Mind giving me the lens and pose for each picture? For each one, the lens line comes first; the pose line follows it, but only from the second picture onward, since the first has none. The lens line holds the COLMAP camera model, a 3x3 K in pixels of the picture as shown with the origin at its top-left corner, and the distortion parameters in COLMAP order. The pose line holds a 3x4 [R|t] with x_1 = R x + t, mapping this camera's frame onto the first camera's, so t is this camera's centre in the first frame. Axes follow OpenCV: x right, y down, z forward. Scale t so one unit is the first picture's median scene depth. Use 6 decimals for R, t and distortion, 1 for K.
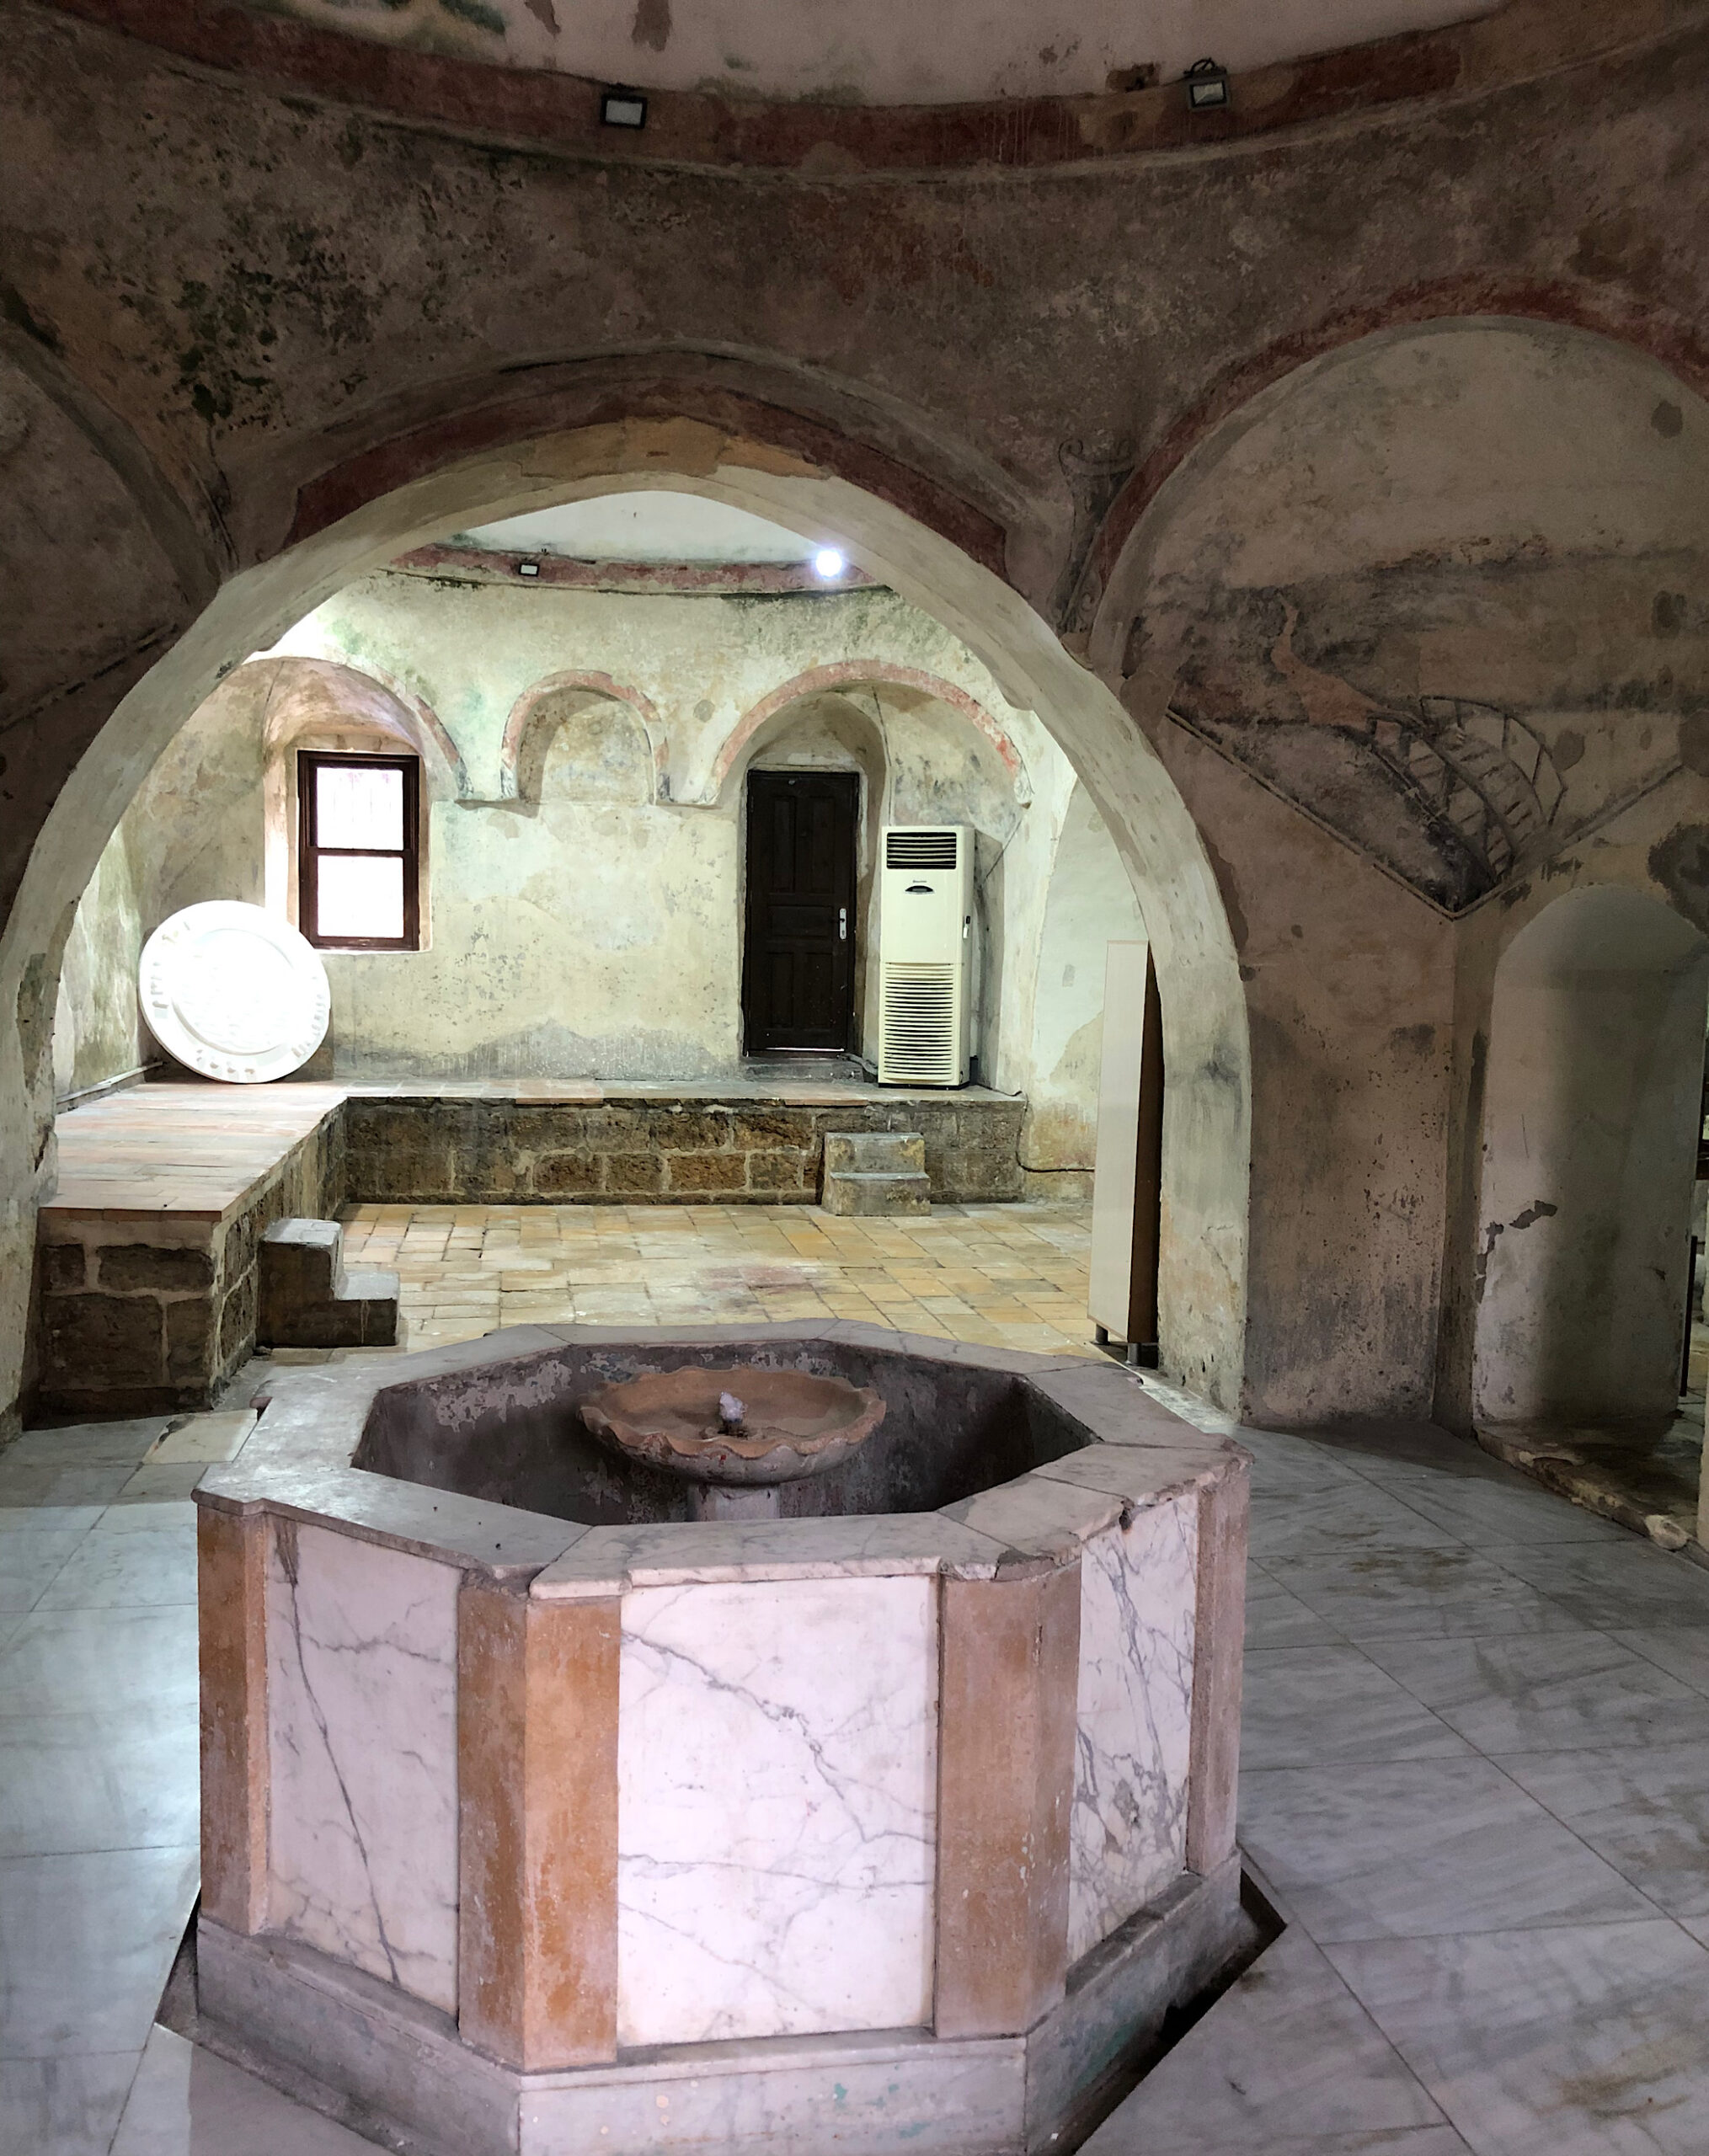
lens RADIAL K [[1843.6, 0, 853.2], [0, 1843.6, 1080.0], [0, 0, 1]] dist [0.001002, -0.001204]
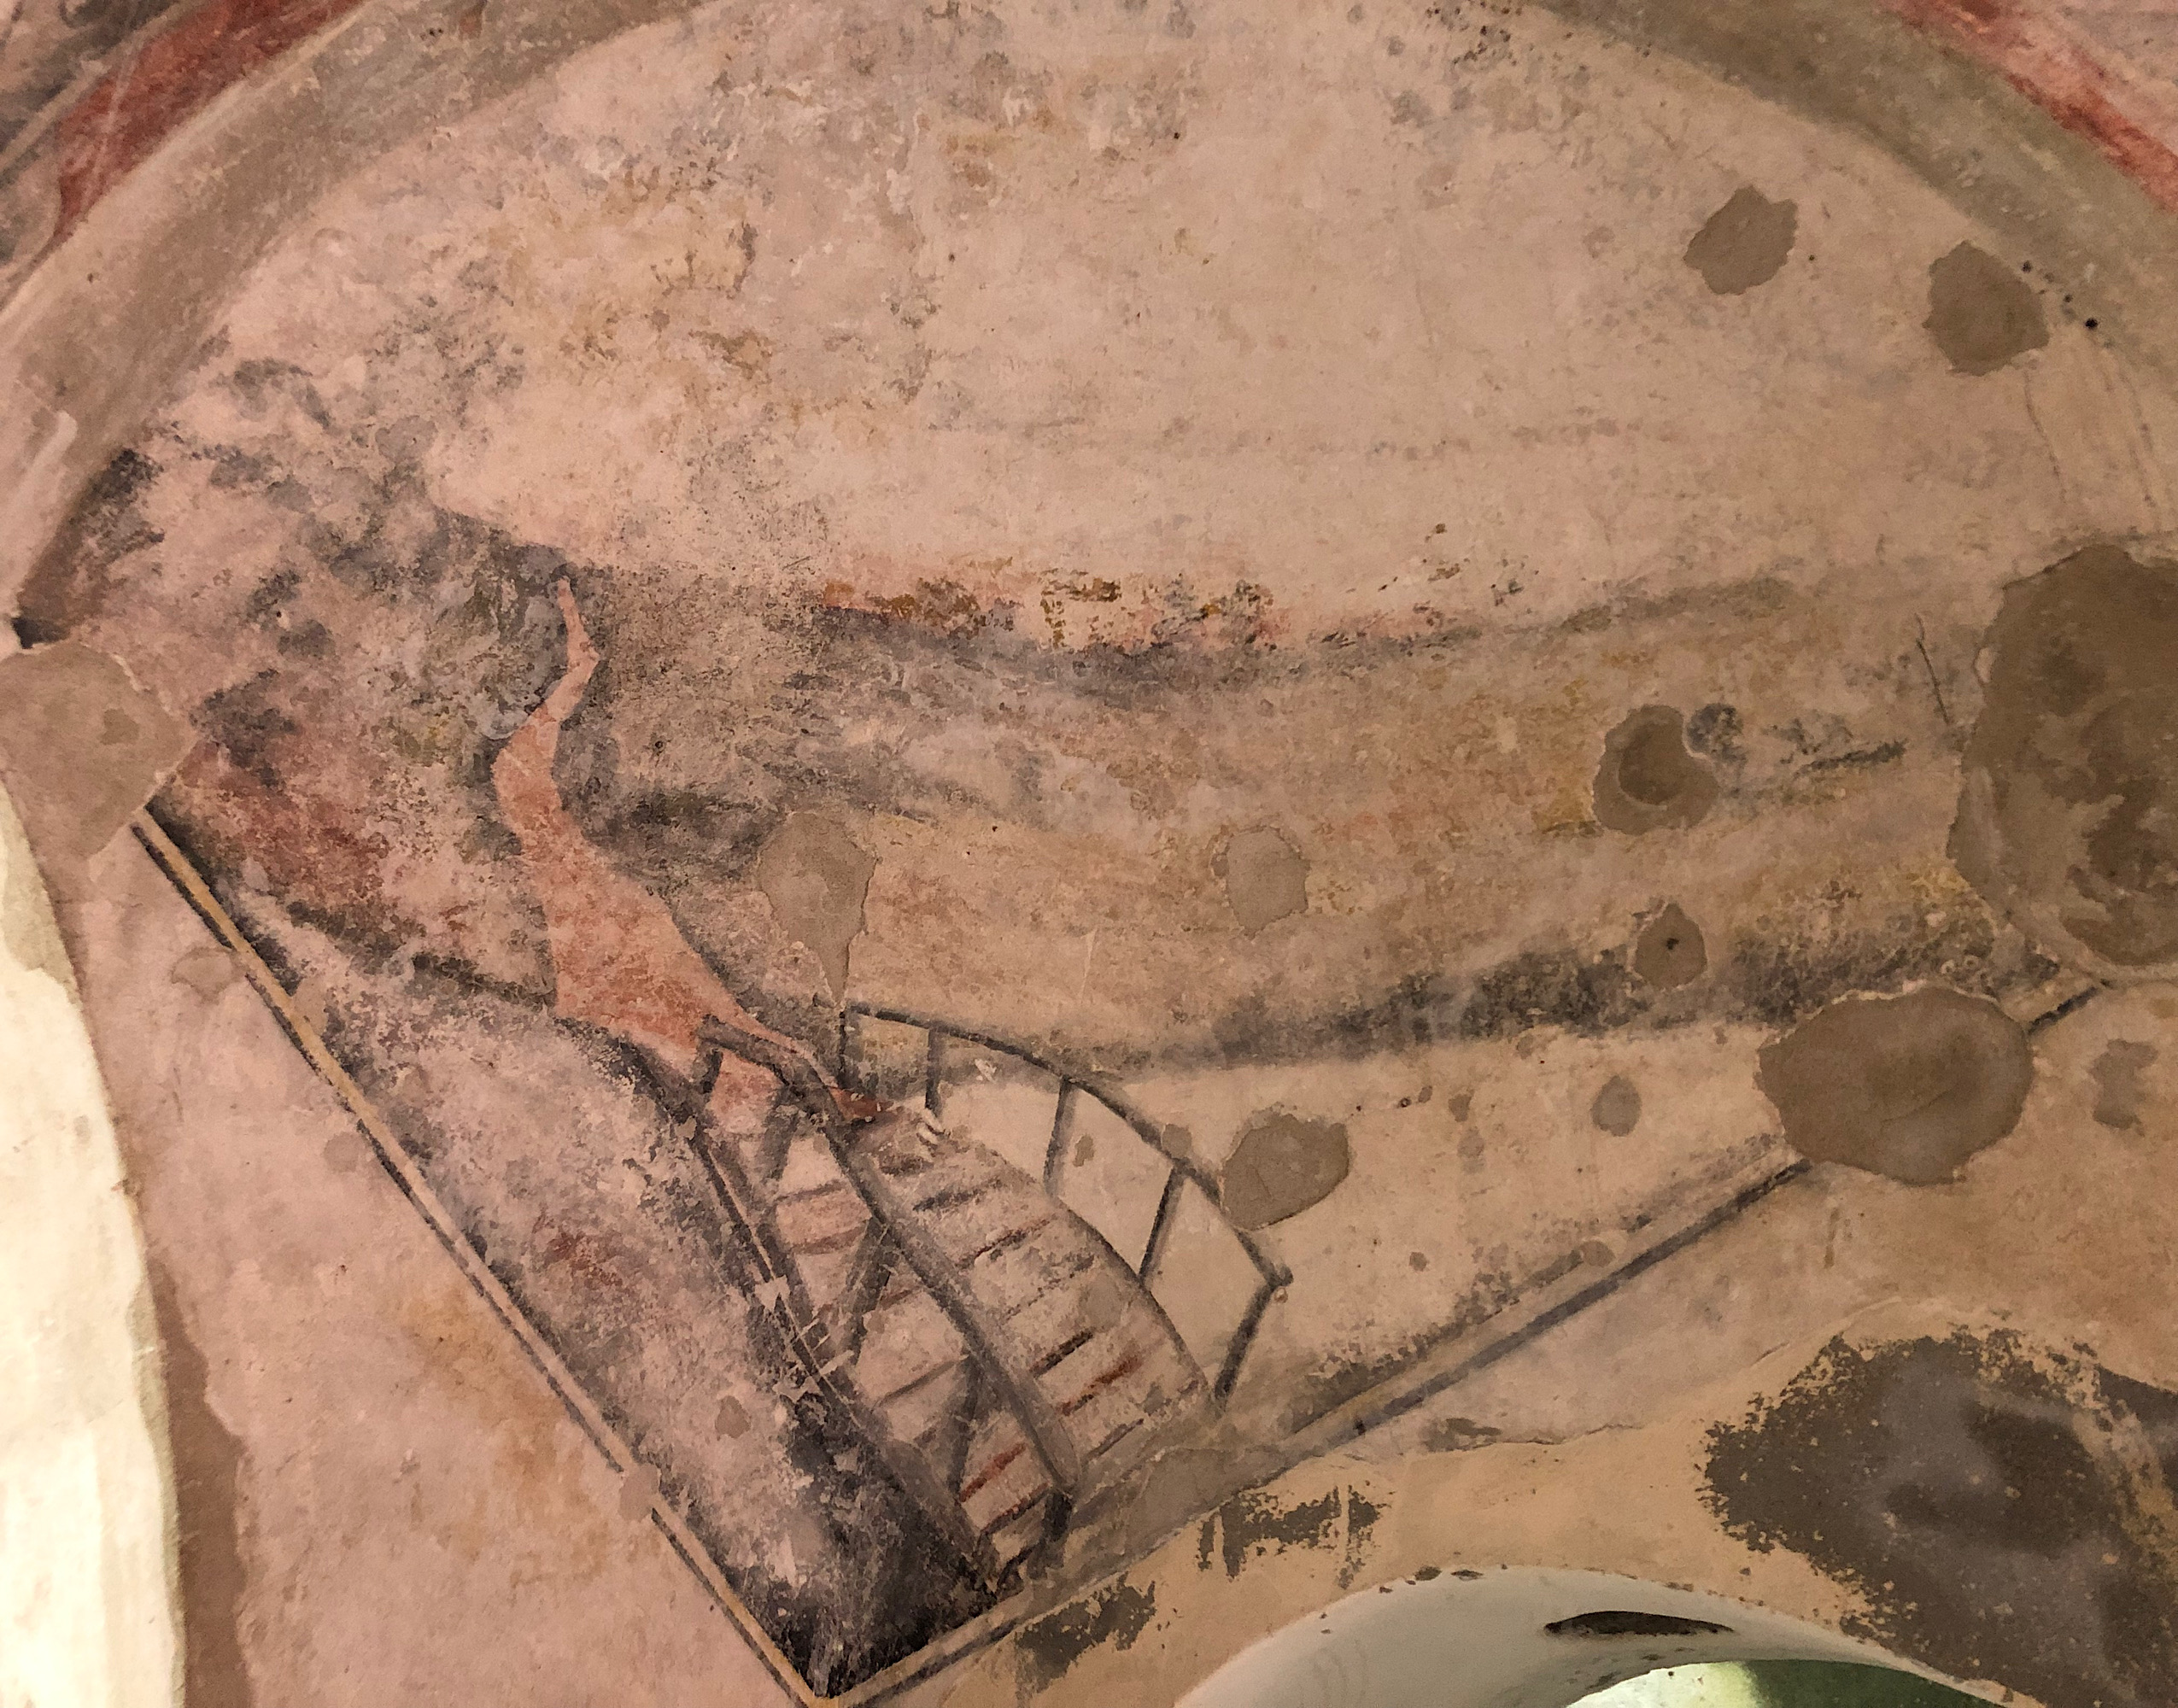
lens RADIAL K [[1934.6, 0, 1020.7], [0, 1934.6, 646.9], [0, 0, 1]] dist [0.032728, -0.028293]
pose [[0.753717, 0.340180, 0.562306, 0.096984], [0.057147, 0.818445, -0.571737, -0.046461], [-0.654709, 0.463062, 0.597436, 0.727231]]
